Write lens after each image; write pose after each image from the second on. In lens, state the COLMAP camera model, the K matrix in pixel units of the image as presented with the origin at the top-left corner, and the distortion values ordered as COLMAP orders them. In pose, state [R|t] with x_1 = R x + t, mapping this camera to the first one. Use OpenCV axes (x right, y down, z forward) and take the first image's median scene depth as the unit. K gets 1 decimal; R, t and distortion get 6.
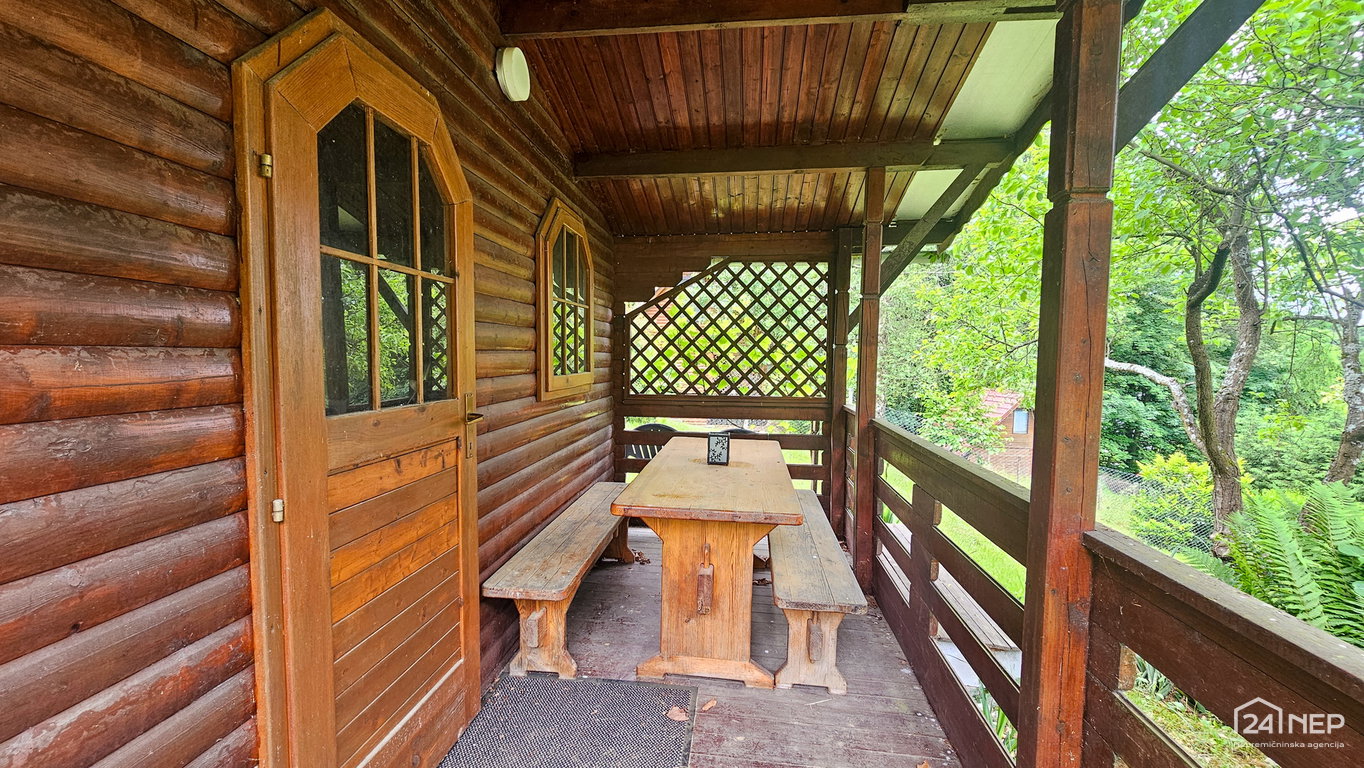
lens RADIAL K [[563.9, 0, 677.3], [0, 563.9, 391.5], [0, 0, 1]] dist [-0.001467, 0.000595]
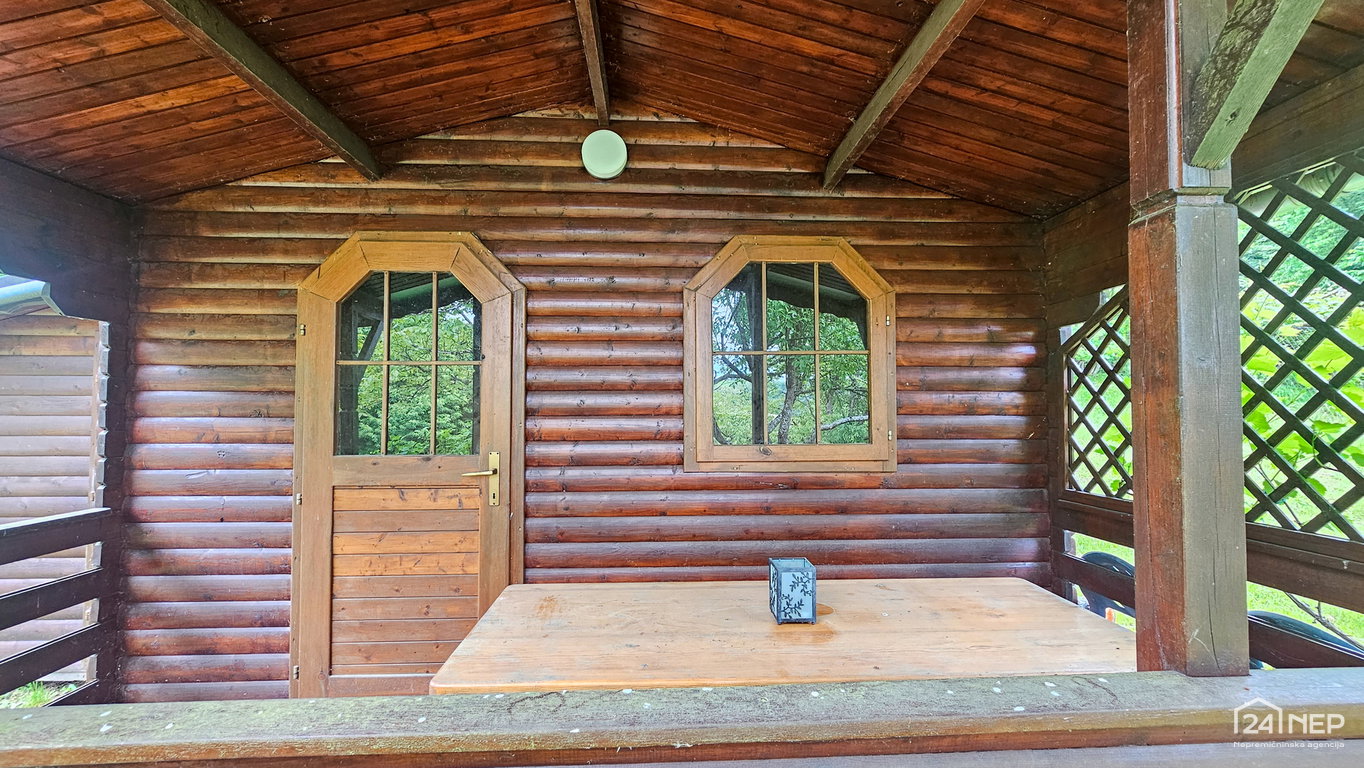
lens RADIAL K [[563.9, 0, 677.3], [0, 563.9, 391.5], [0, 0, 1]] dist [-0.001467, 0.000595]
pose [[0.173938, -0.037484, -0.984043, 0.600550], [-0.064148, 0.996722, -0.049306, -0.061456], [0.982665, 0.071701, 0.170963, 0.781976]]
